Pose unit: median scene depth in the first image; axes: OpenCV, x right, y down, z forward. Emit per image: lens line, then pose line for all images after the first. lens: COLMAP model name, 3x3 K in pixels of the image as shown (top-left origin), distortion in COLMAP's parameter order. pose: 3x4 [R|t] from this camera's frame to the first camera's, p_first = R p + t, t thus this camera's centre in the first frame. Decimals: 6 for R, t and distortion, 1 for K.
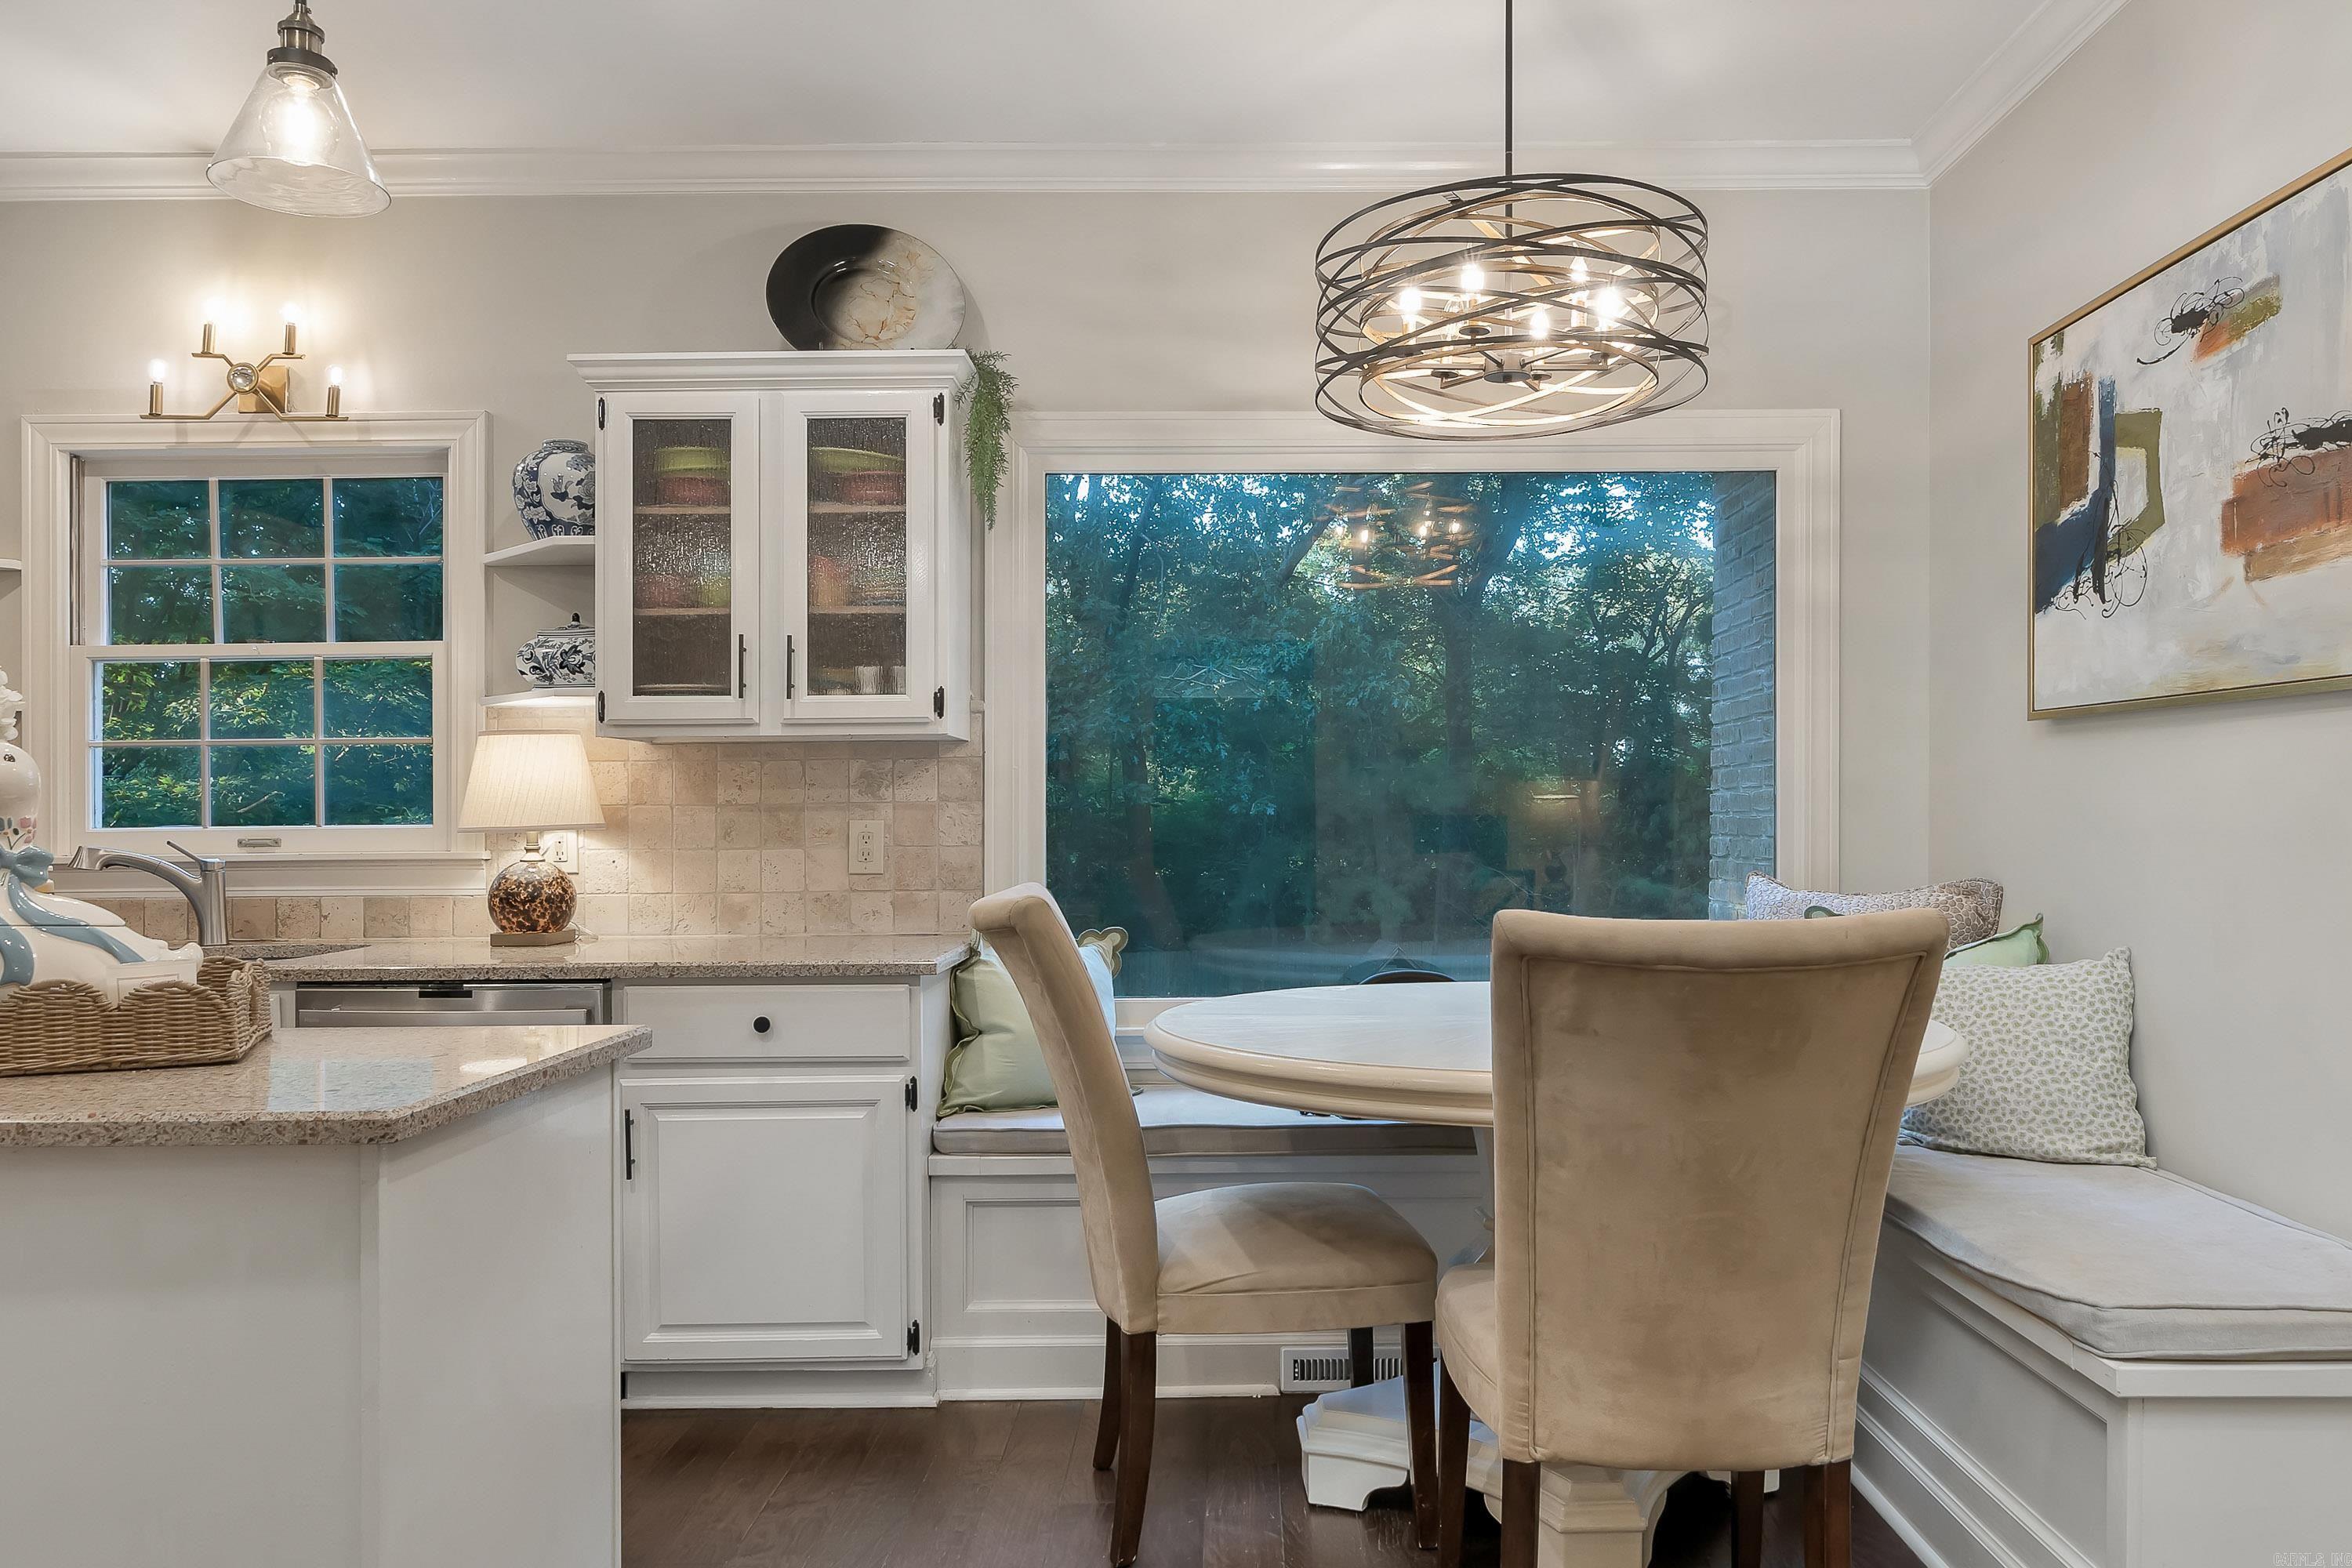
lens RADIAL K [[1703.7, 0, 1265.8], [0, 1703.7, 793.1], [0, 0, 1]] dist [-0.001138, 0.000137]
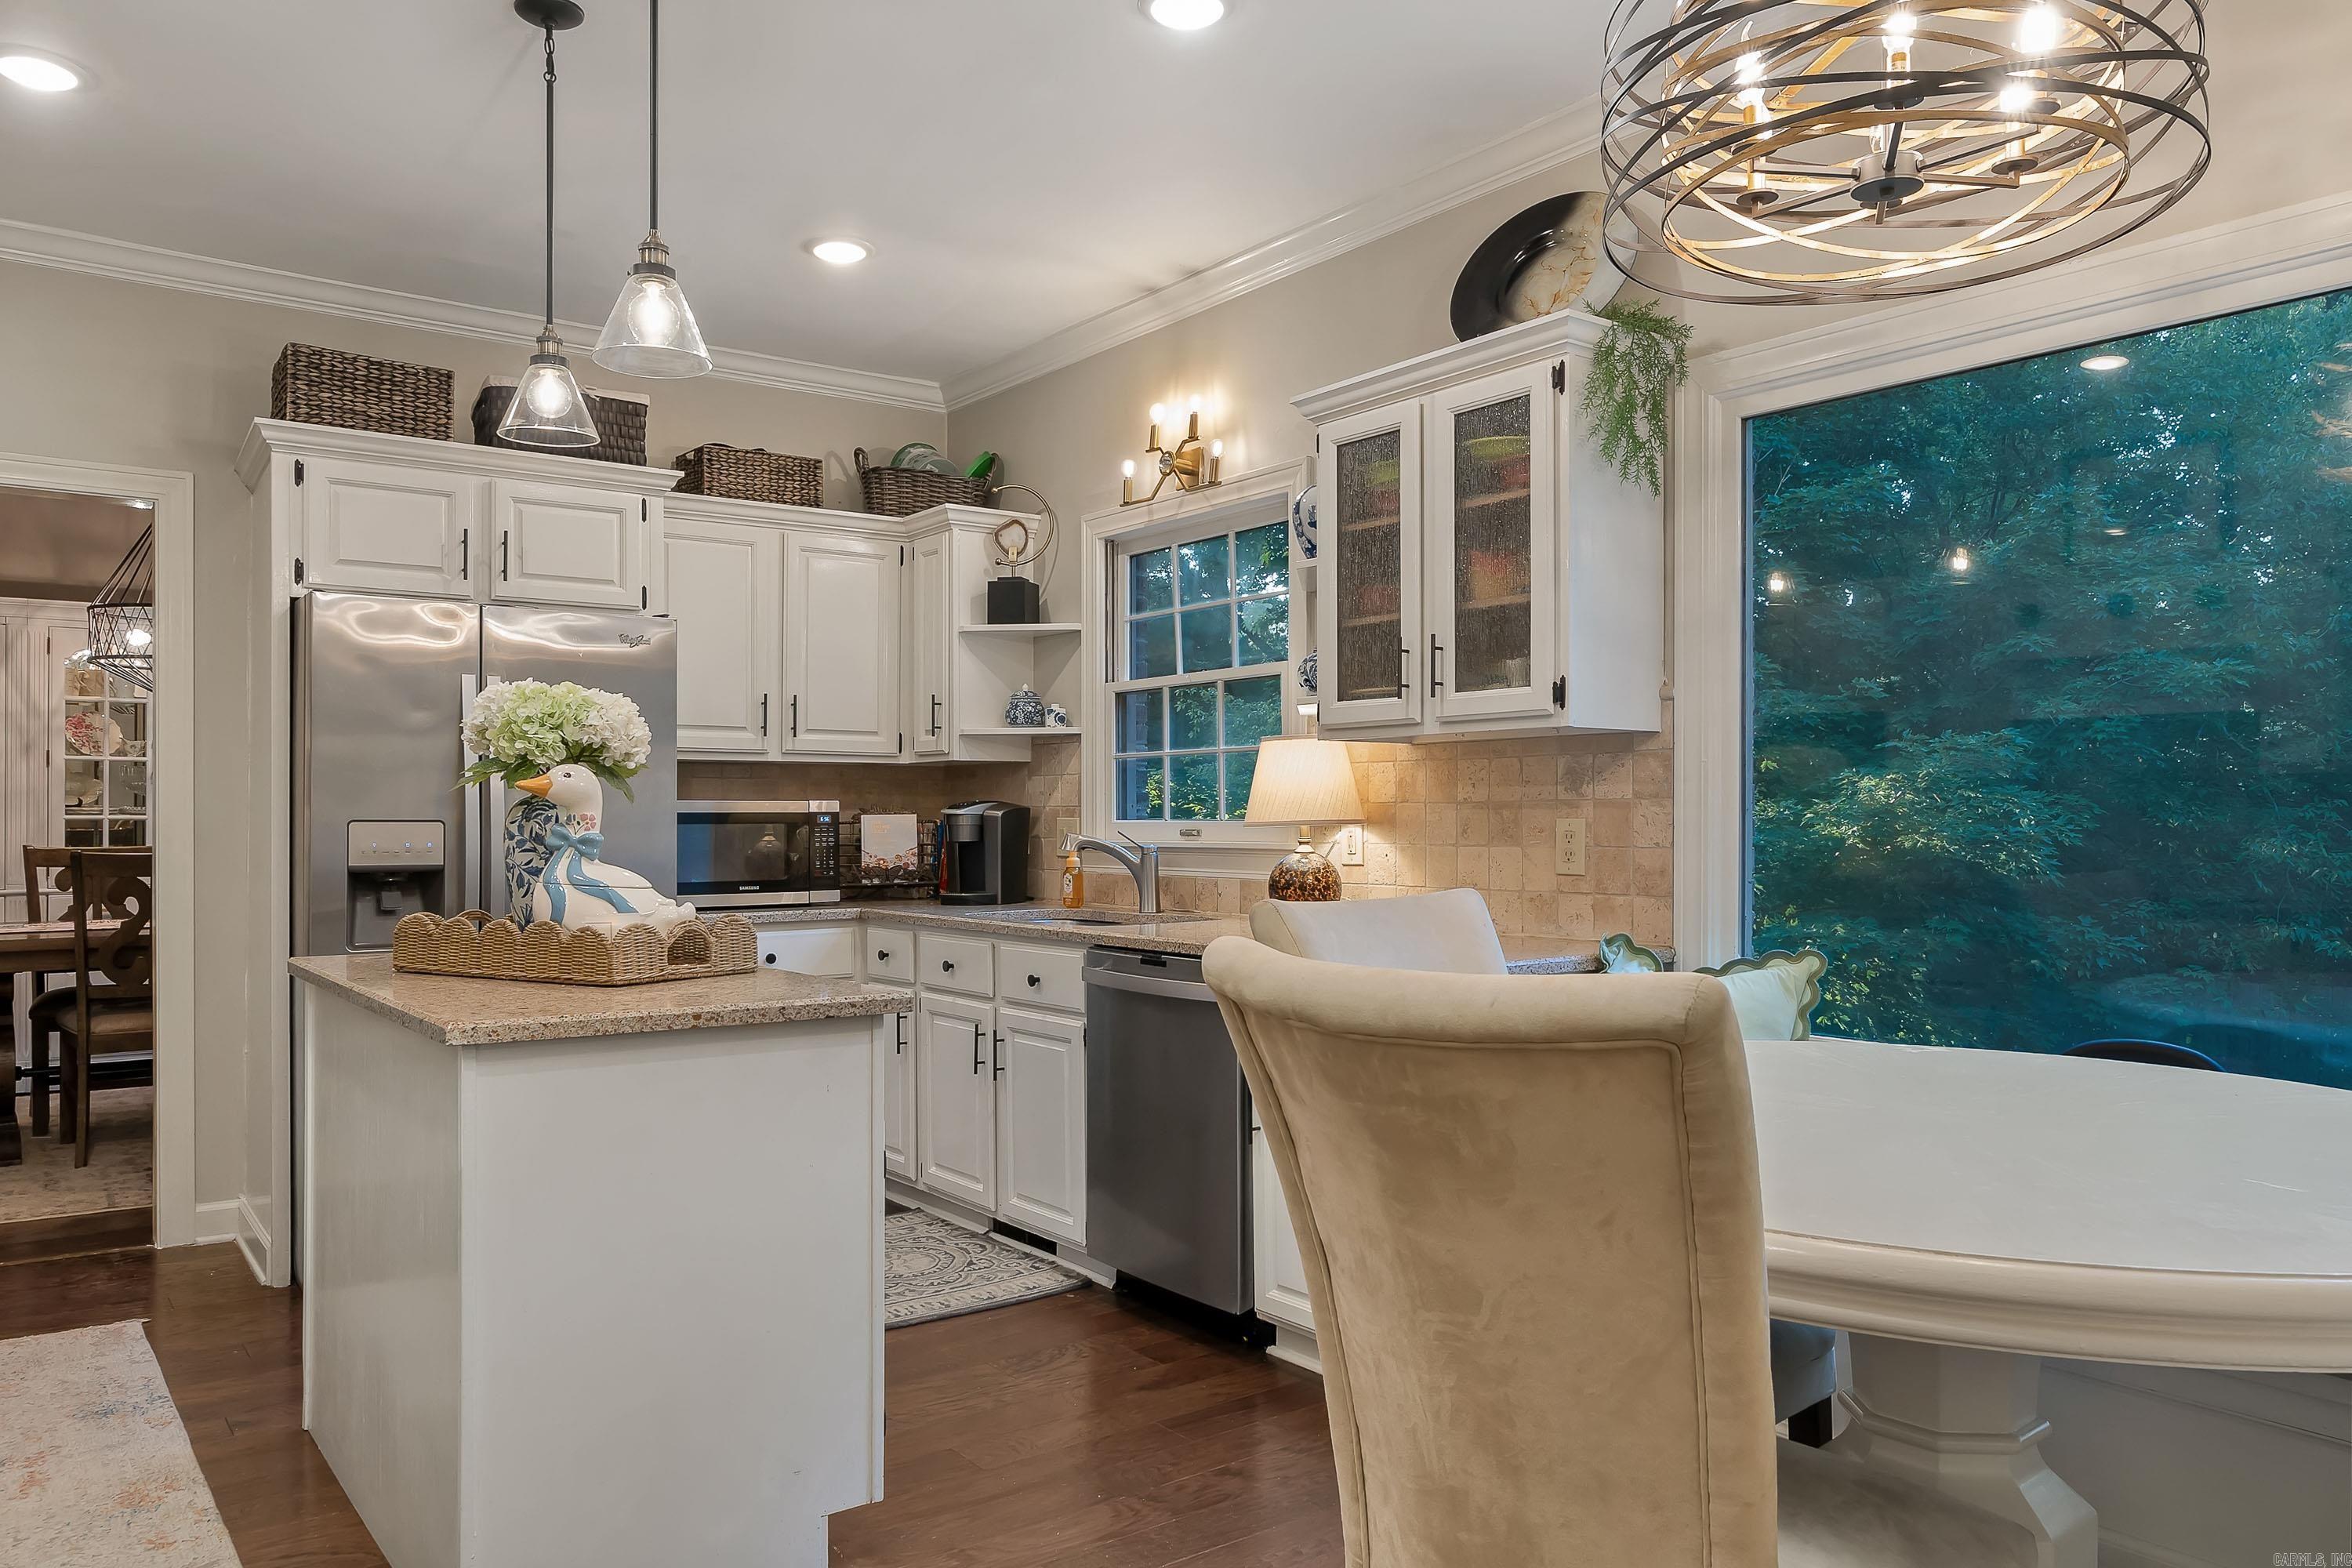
lens RADIAL K [[1665.5, 0, 1168.5], [0, 1665.5, 805.2], [0, 0, 1]] dist [-0.011534, 0.001223]
pose [[0.589176, 0.001059, -0.808004, 0.400442], [0.007896, 0.999944, 0.007068, 0.000113], [0.807966, -0.010544, 0.589134, 0.278501]]
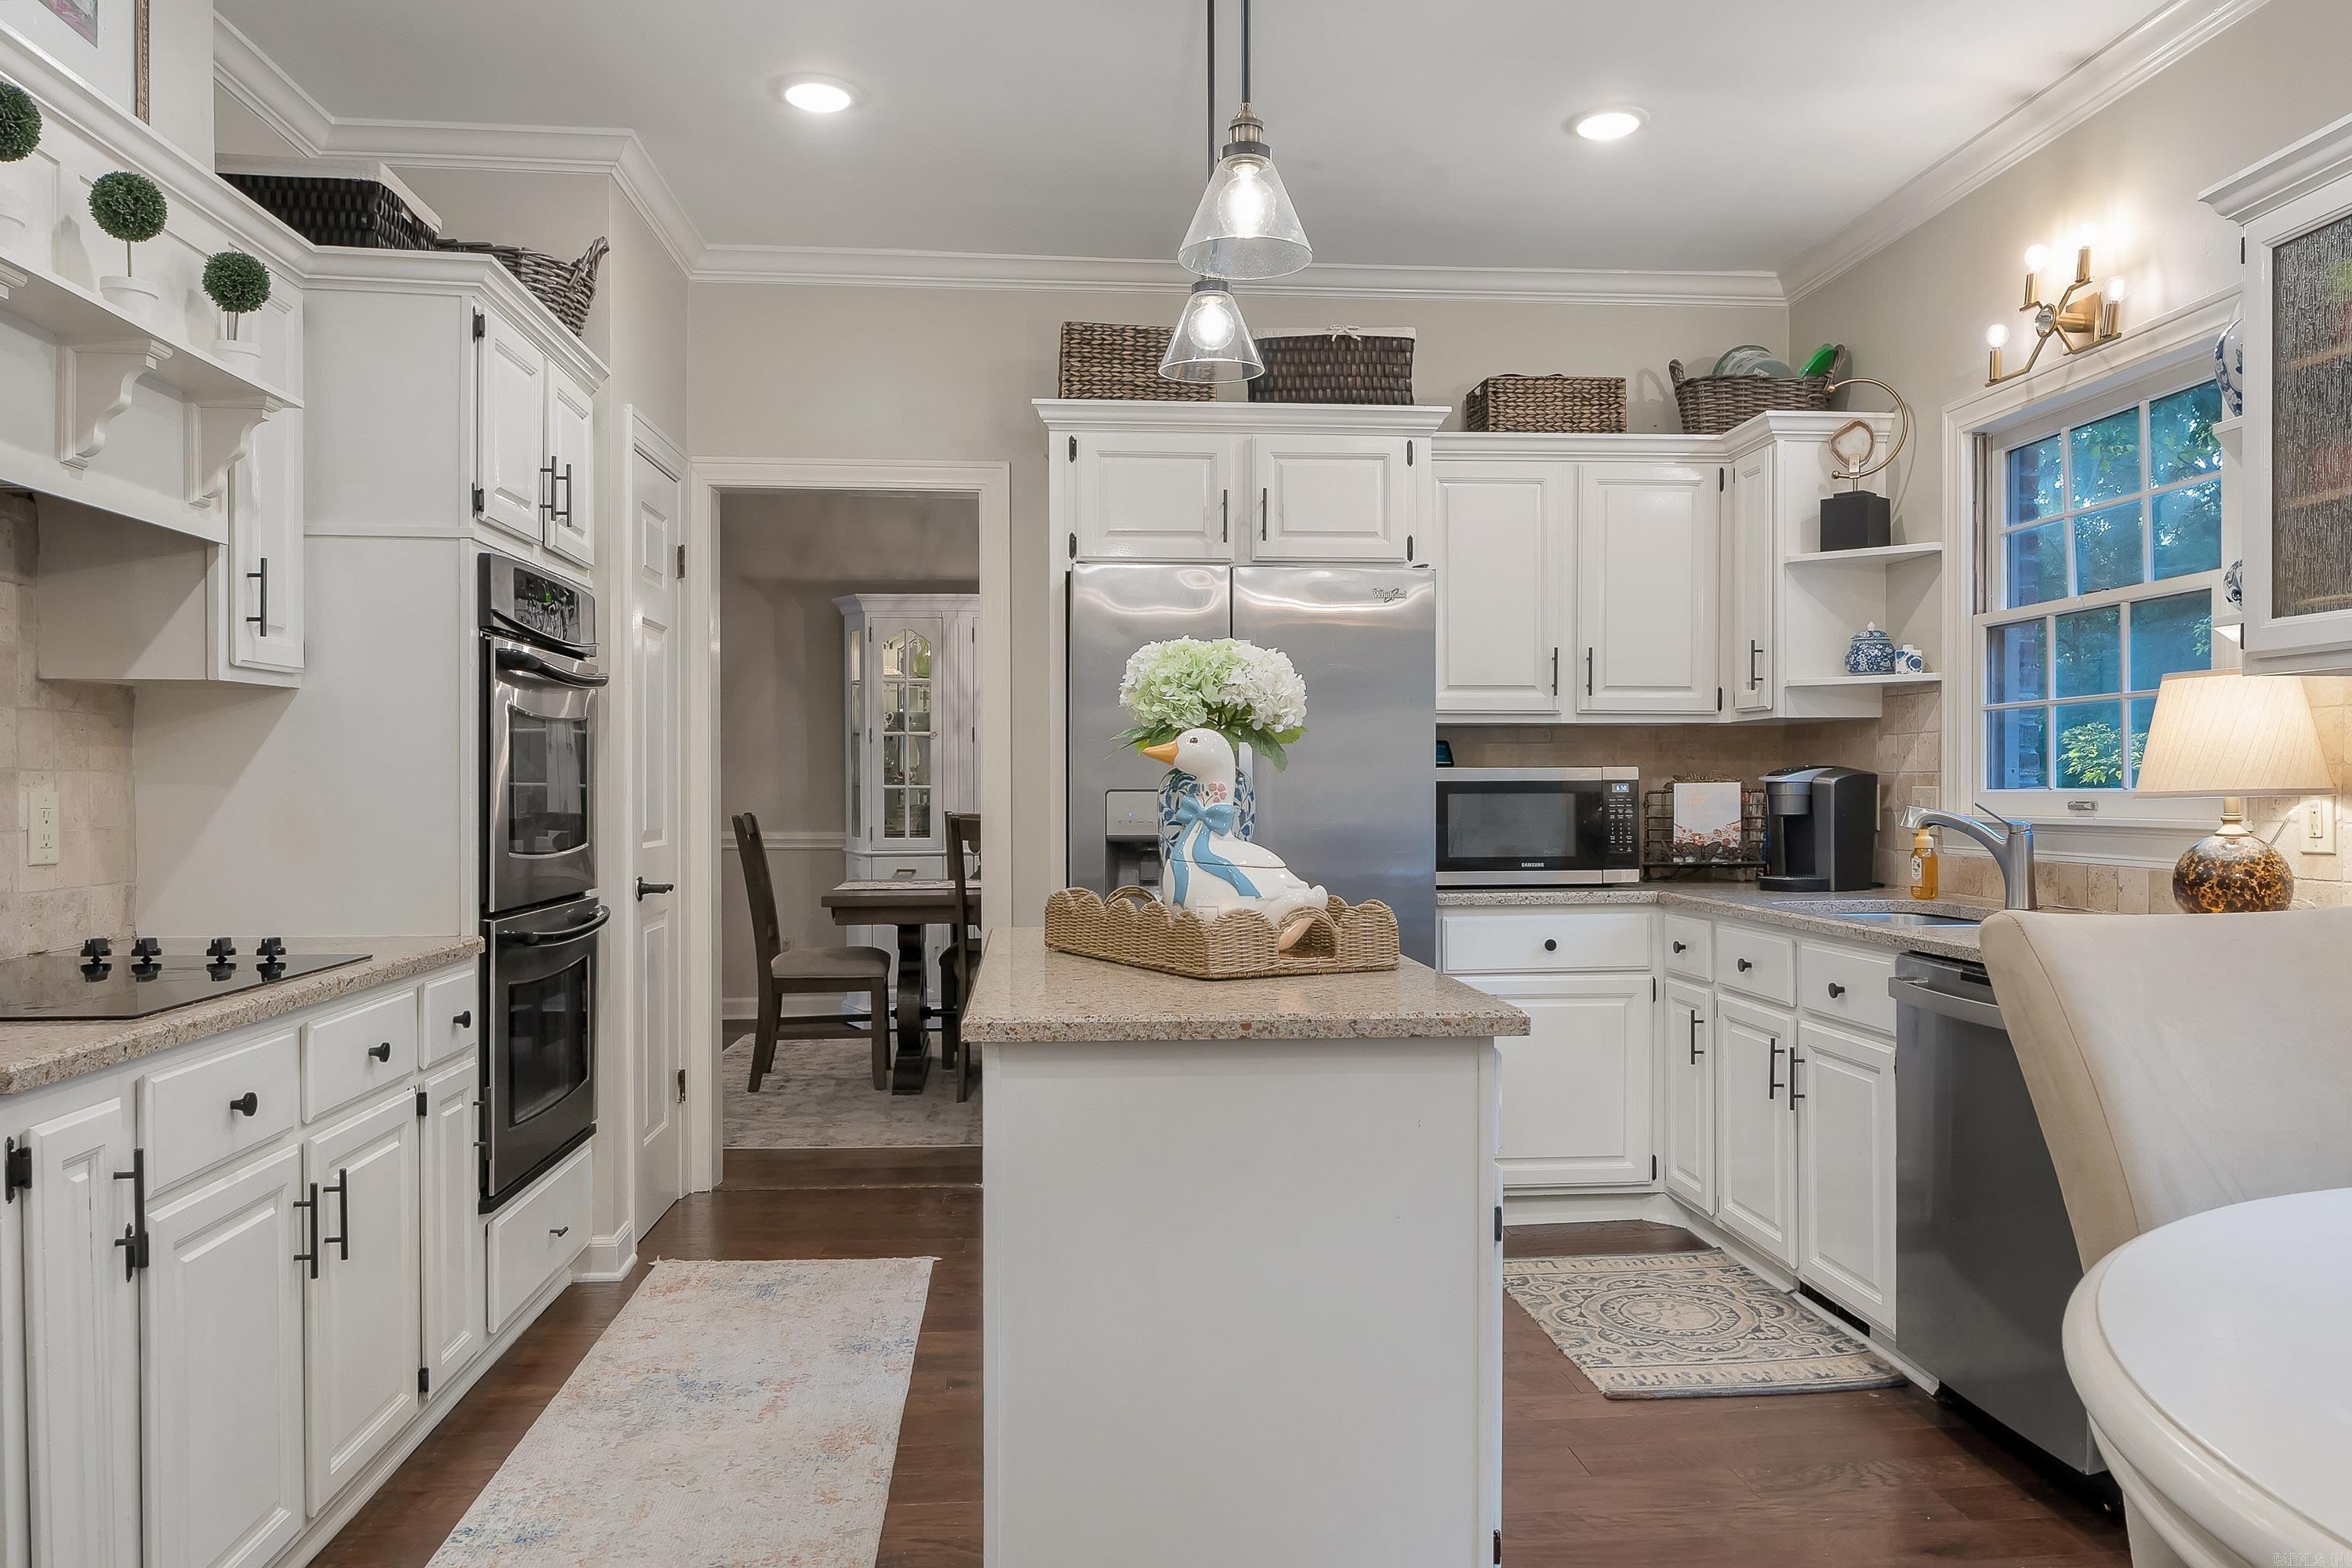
lens RADIAL K [[1687.0, 0, 1172.1], [0, 1687.0, 800.8], [0, 0, 1]] dist [-0.006465, -0.002749]
pose [[0.073320, 0.015560, -0.997187, 0.316415], [0.015948, 0.999732, 0.016772, 0.002605], [0.997181, -0.017133, 0.073052, 0.443421]]
